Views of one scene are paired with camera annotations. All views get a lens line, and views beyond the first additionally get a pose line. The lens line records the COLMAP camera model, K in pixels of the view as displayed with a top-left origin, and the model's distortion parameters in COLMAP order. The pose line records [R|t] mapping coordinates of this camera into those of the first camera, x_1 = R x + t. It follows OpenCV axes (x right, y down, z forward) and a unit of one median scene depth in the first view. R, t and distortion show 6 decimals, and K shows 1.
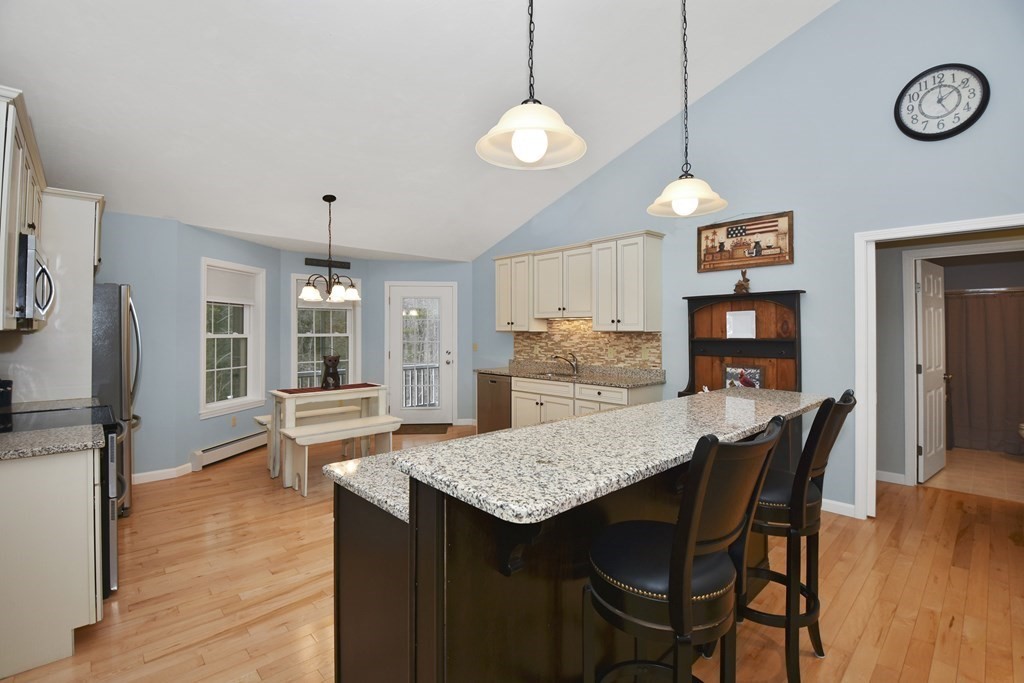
lens RADIAL K [[452.6, 0, 512.0], [0, 452.6, 323.8], [0, 0, 1]] dist [0.009256, -0.015712]
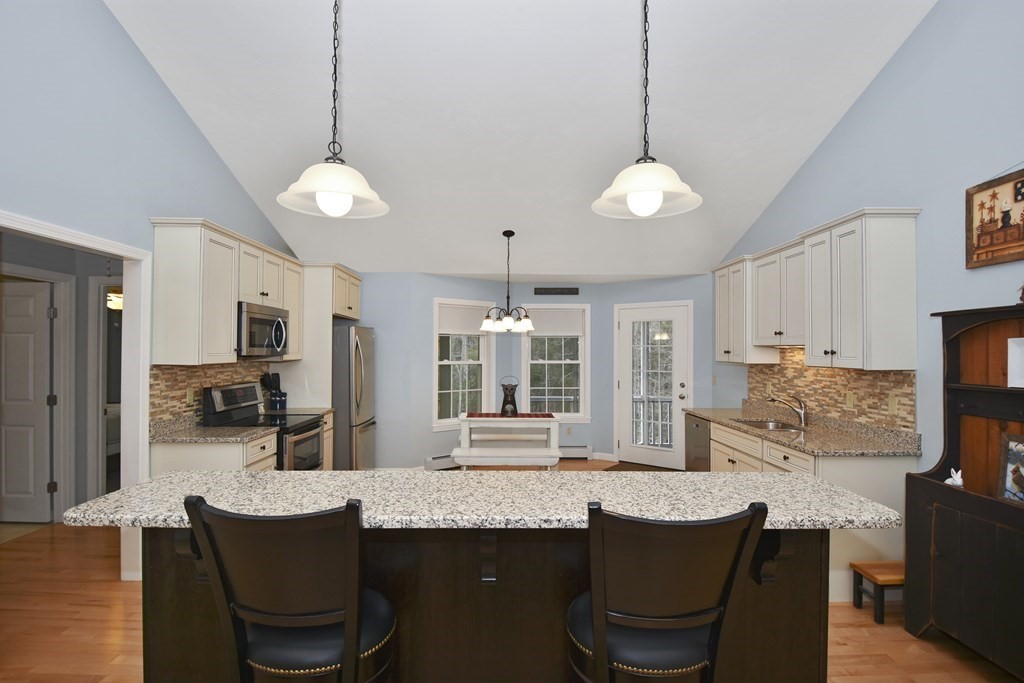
lens RADIAL K [[507.8, 0, 511.6], [0, 507.8, 347.2], [0, 0, 1]] dist [0.002226, -0.022519]
pose [[0.738448, -0.001704, -0.674309, 0.380571], [0.007152, 0.999960, 0.005305, -0.020772], [0.674273, -0.008740, 0.738430, 0.140425]]
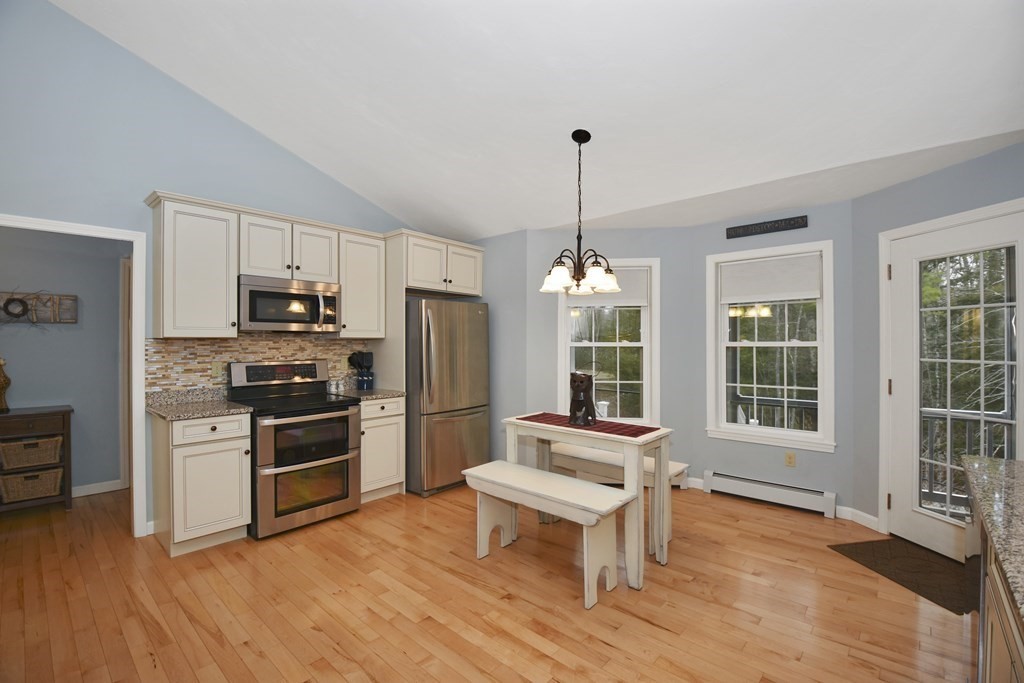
lens RADIAL K [[449.0, 0, 507.8], [0, 449.0, 342.2], [0, 0, 1]] dist [0.008950, -0.025238]
pose [[0.078489, 0.000991, -0.996914, 0.235090], [0.018292, 0.999830, 0.002434, 0.019336], [0.996747, -0.018427, 0.078458, 0.823431]]
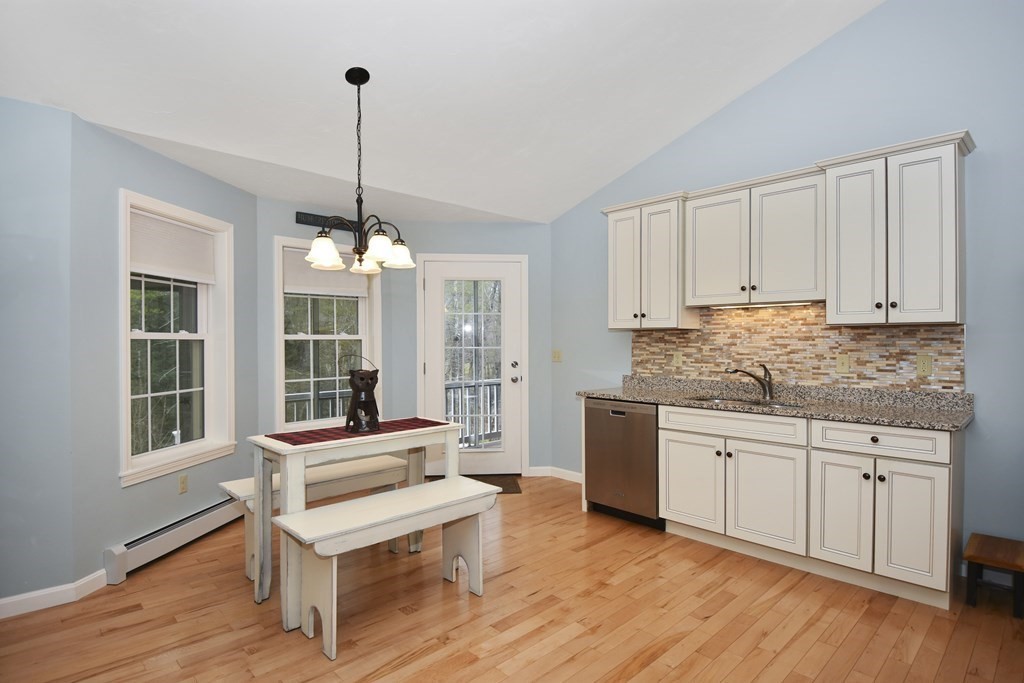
lens RADIAL K [[530.1, 0, 512.0], [0, 530.1, 341.5], [0, 0, 1]] dist [-0.000737, -0.001349]
pose [[0.999962, -0.002092, 0.008503, -0.223438], [0.001934, 0.999826, 0.018527, 0.024715], [-0.008541, -0.018510, 0.999792, 0.362649]]
